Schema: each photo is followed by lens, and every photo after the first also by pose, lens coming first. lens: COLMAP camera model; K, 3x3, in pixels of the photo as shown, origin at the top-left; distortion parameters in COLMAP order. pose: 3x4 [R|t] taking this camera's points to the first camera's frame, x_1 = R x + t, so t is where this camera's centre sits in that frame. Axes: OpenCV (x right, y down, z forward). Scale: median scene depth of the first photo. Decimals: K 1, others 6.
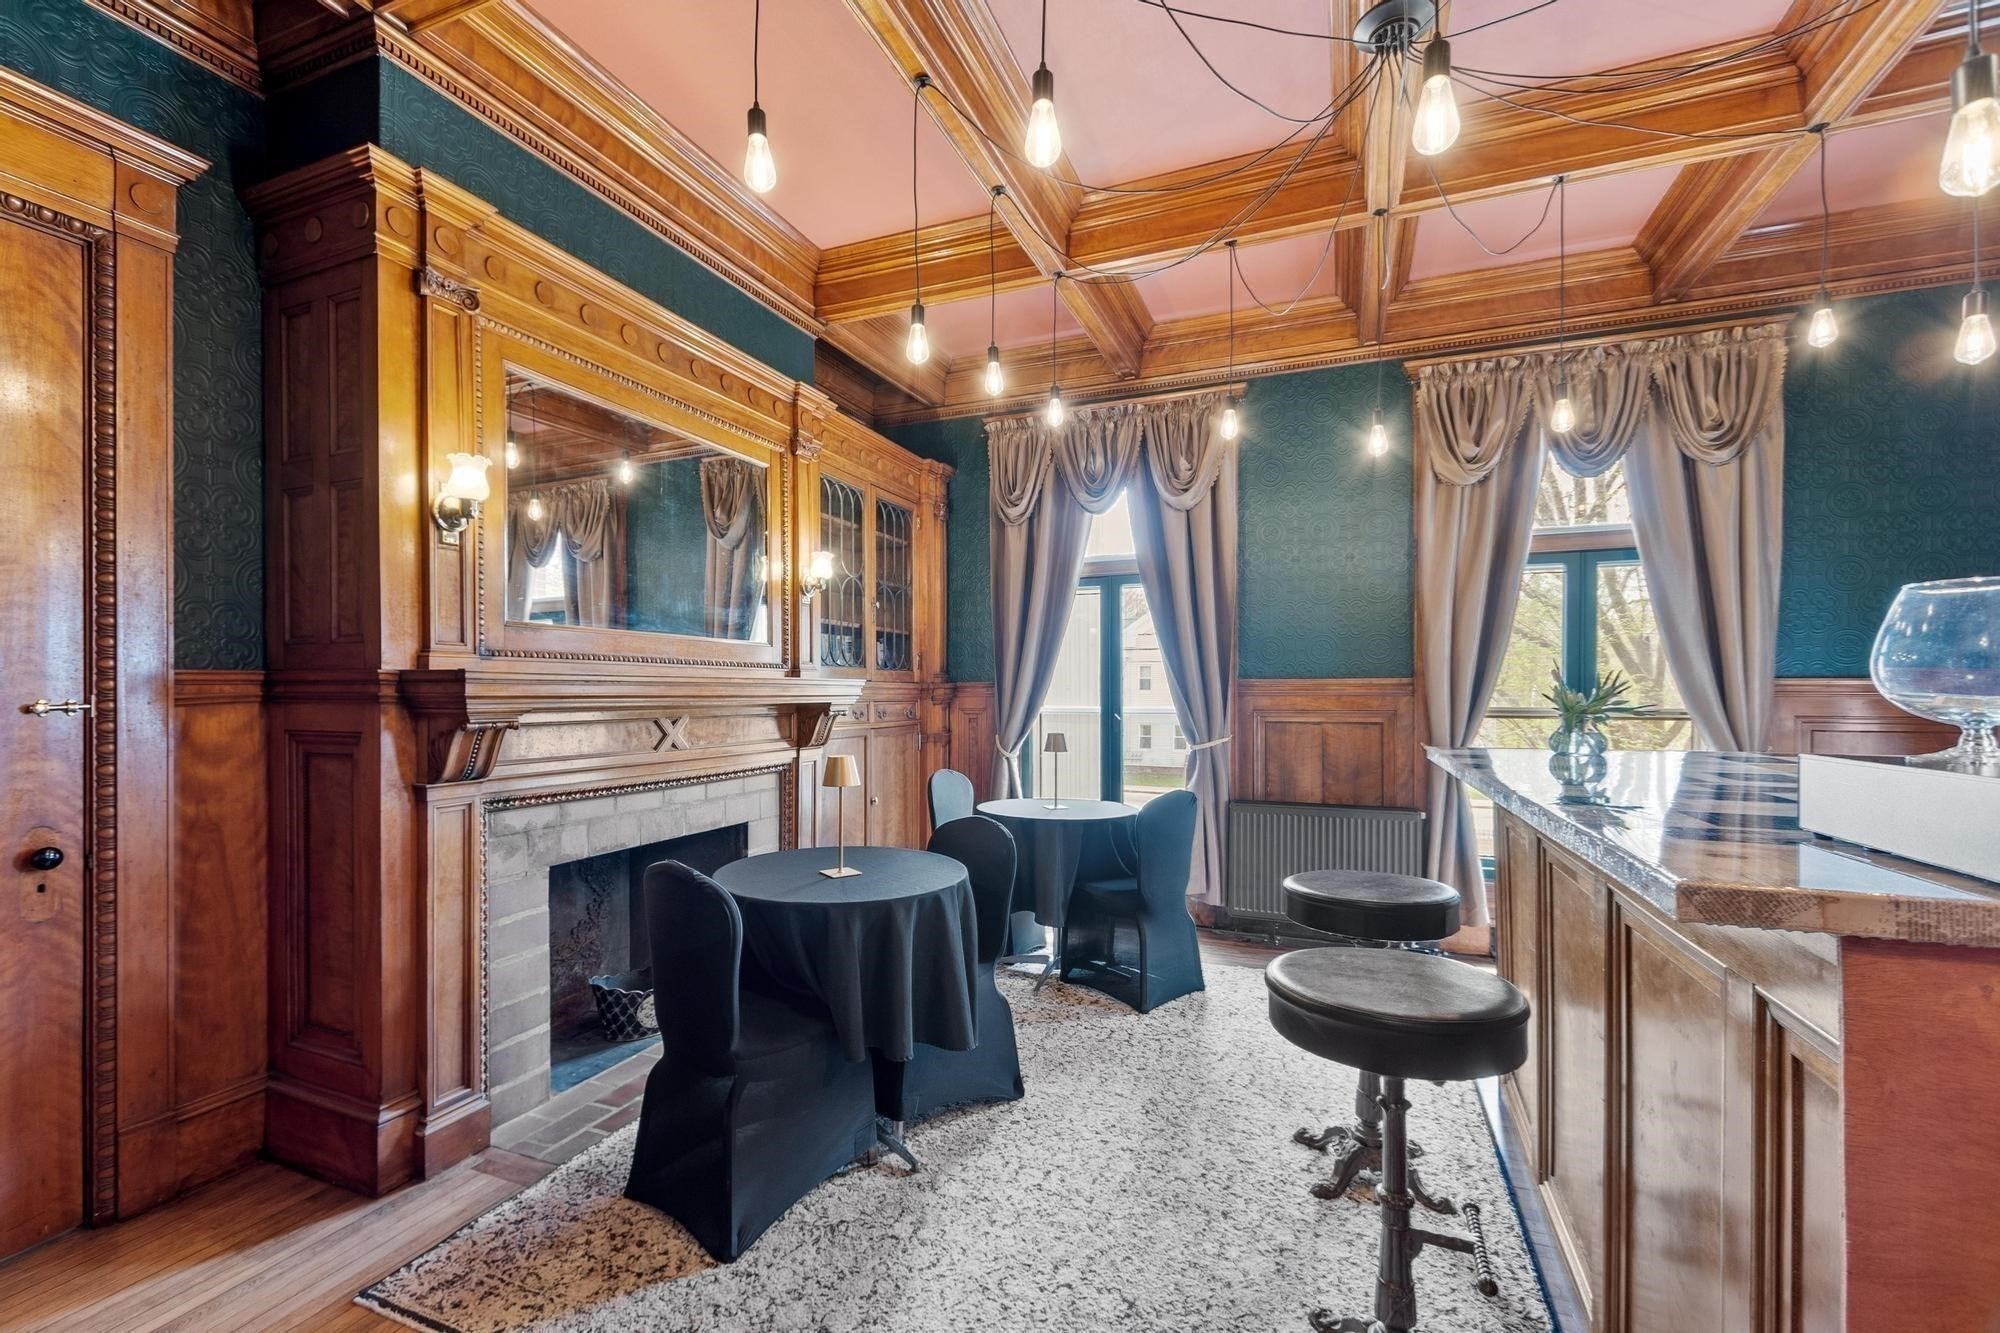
lens RADIAL K [[881.1, 0, 994.0], [0, 881.1, 697.2], [0, 0, 1]] dist [-0.000008, -0.000001]
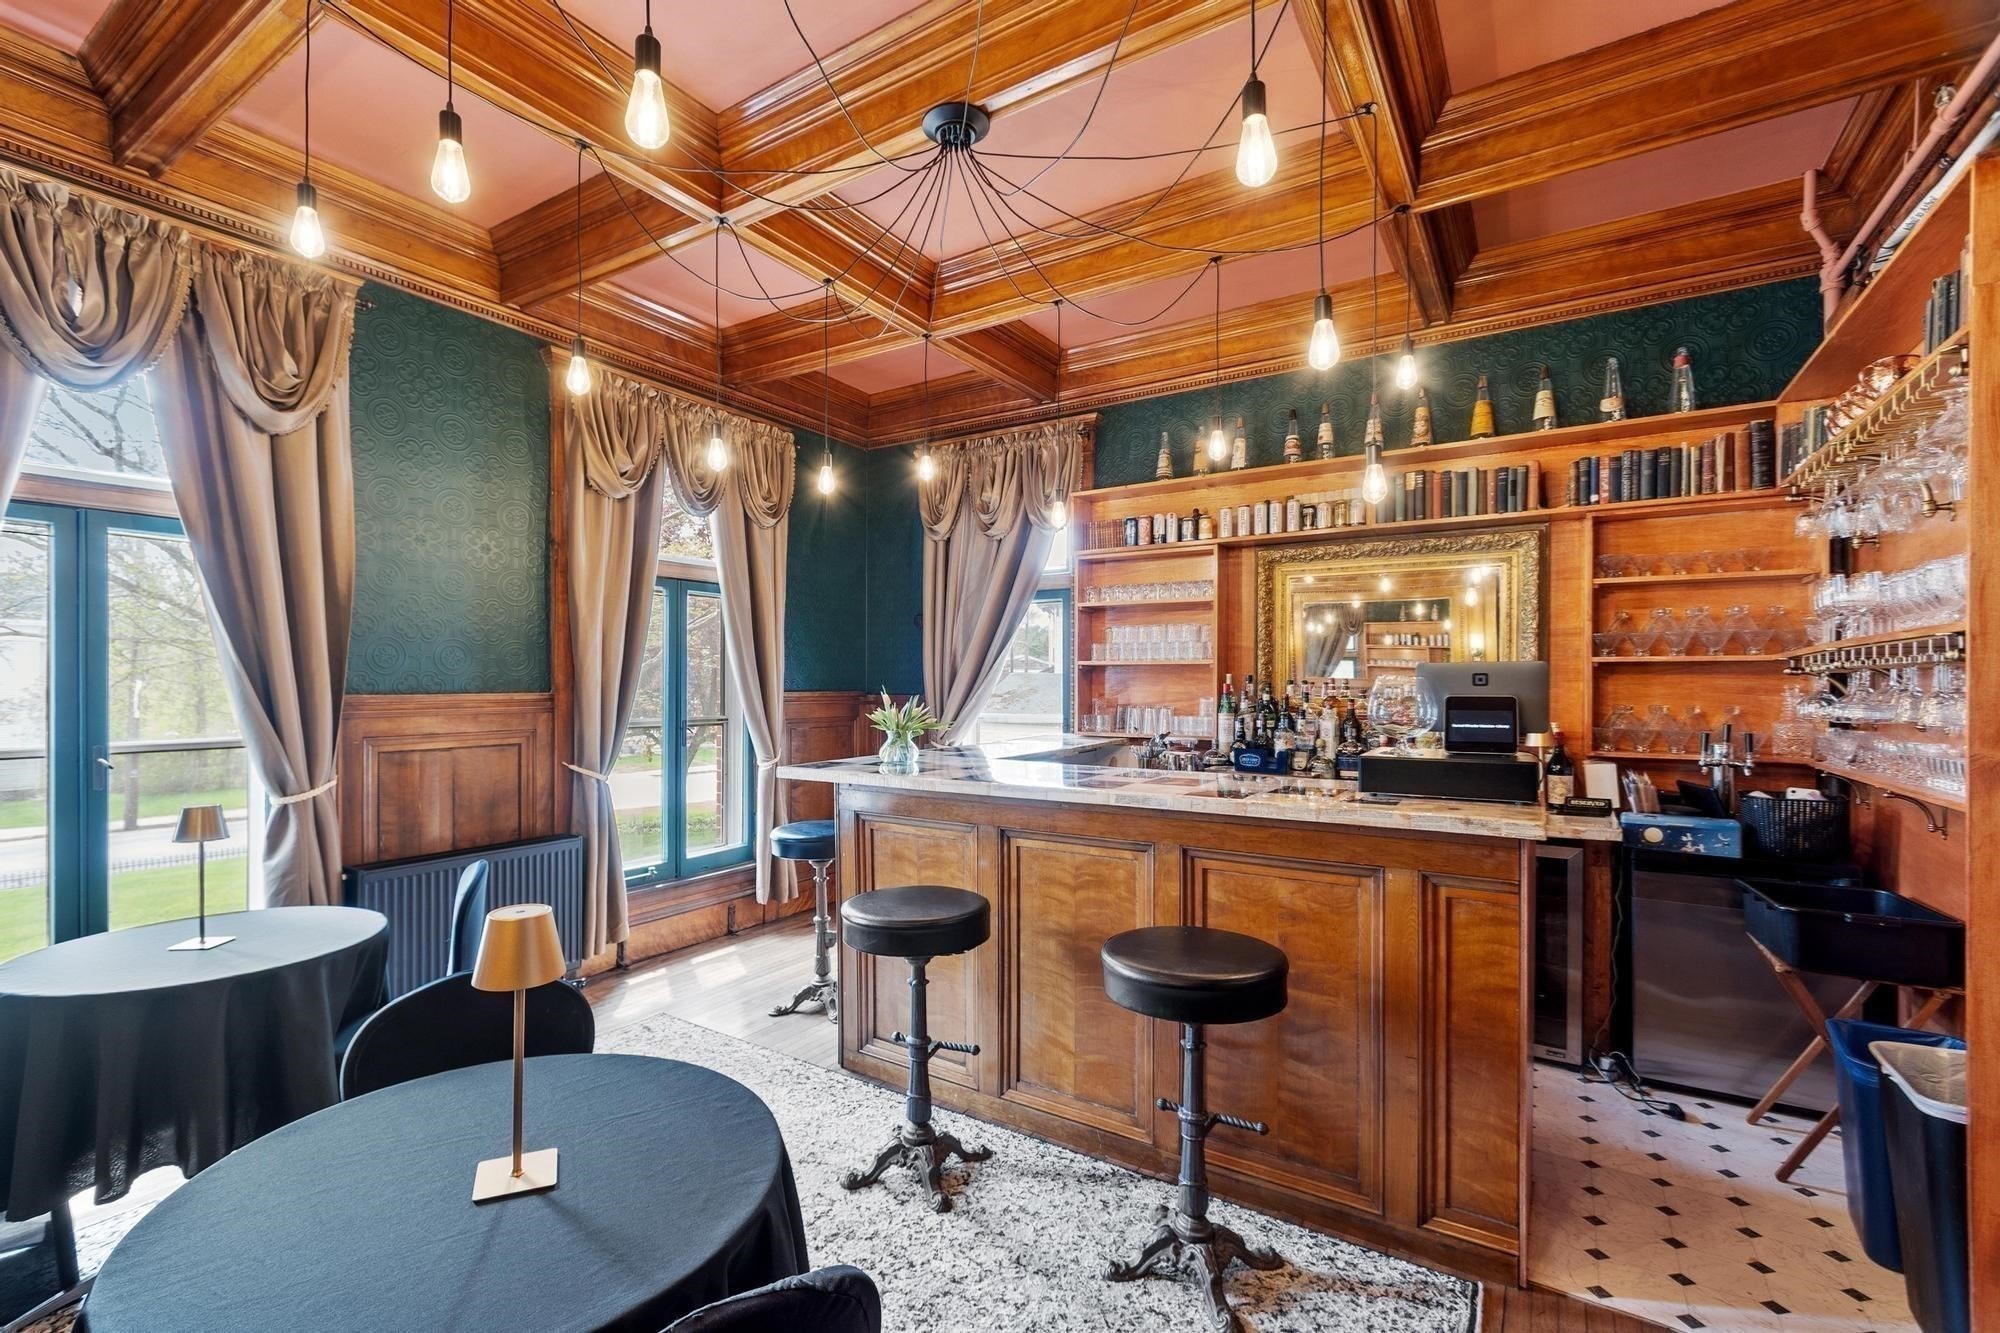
lens RADIAL K [[859.6, 0, 997.9], [0, 859.6, 681.7], [0, 0, 1]] dist [-0.000440, 0.000017]
pose [[0.184632, 0.002312, 0.982805, -0.307911], [-0.000495, 0.999997, -0.002259, -0.030530], [-0.982808, -0.000070, 0.184633, 0.367875]]
